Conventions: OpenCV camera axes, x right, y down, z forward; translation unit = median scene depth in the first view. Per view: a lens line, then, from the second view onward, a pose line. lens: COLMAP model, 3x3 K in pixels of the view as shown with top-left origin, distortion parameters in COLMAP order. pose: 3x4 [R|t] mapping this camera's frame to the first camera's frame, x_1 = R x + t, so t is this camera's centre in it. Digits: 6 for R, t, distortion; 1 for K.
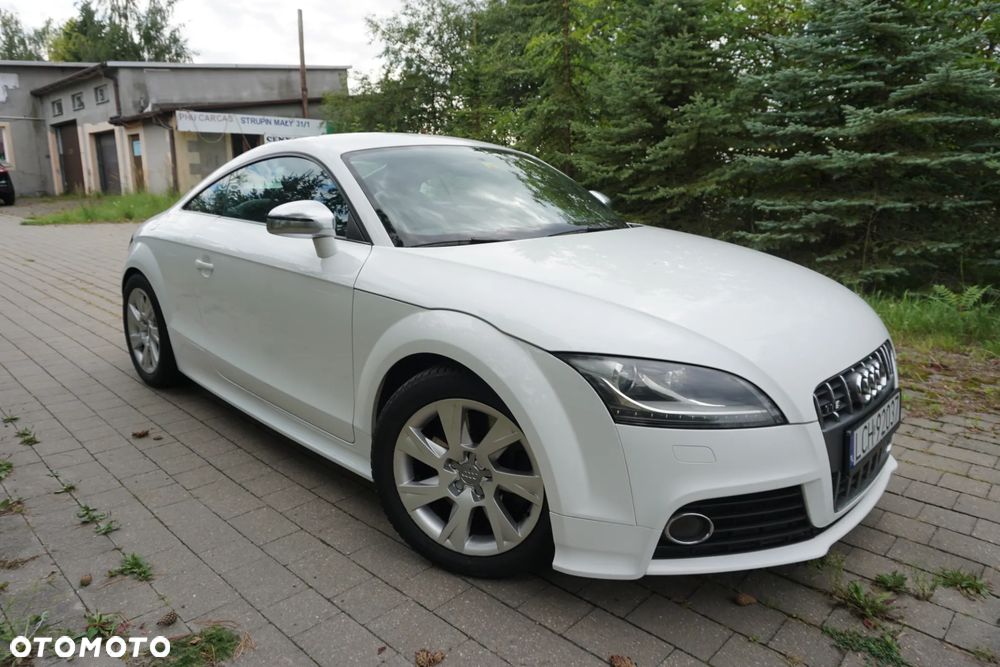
lens RADIAL K [[654.2, 0, 505.1], [0, 654.2, 330.1], [0, 0, 1]] dist [-0.043815, 0.025691]
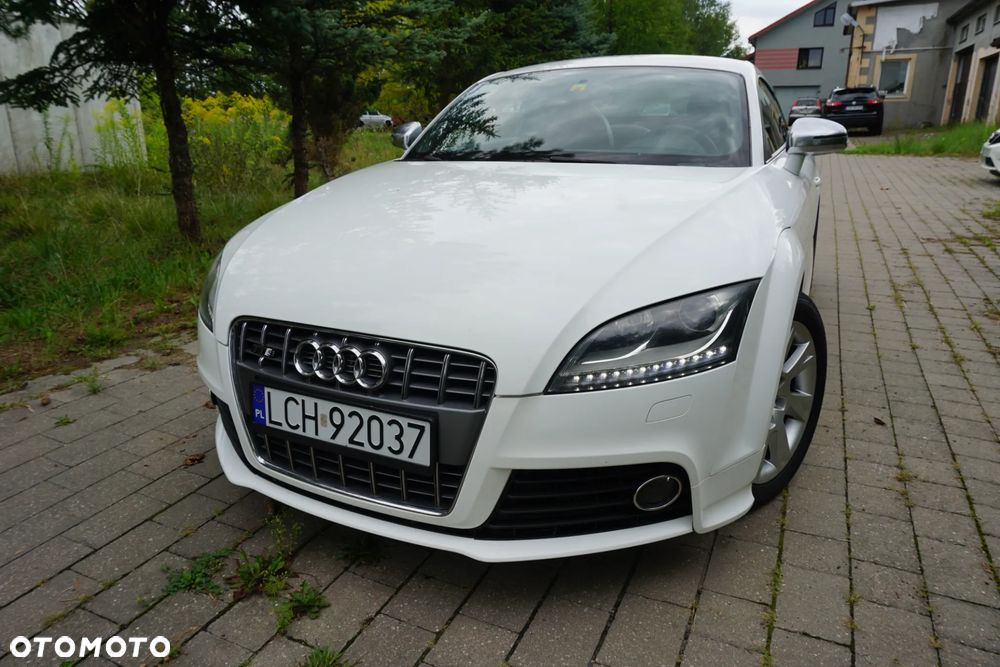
lens RADIAL K [[654.0, 0, 497.5], [0, 654.0, 333.4], [0, 0, 1]] dist [-0.029724, 0.006968]
pose [[0.292029, 0.292513, -0.910579, 0.387777], [-0.196913, 0.950072, 0.242049, -0.052956], [0.935919, 0.108620, 0.335049, 0.268602]]
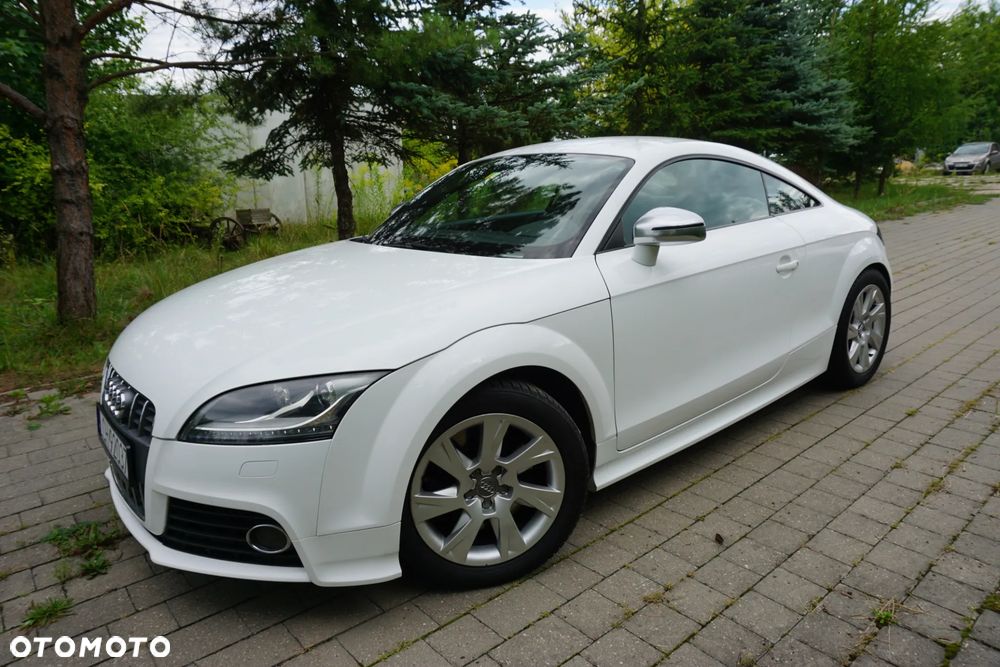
lens RADIAL K [[655.9, 0, 498.1], [0, 655.9, 334.3], [0, 0, 1]] dist [-0.040349, 0.020399]
pose [[-0.130346, 0.239437, -0.962123, 0.440273], [-0.184525, 0.947589, 0.260819, -0.123865], [0.974146, 0.211533, -0.079332, 0.495294]]
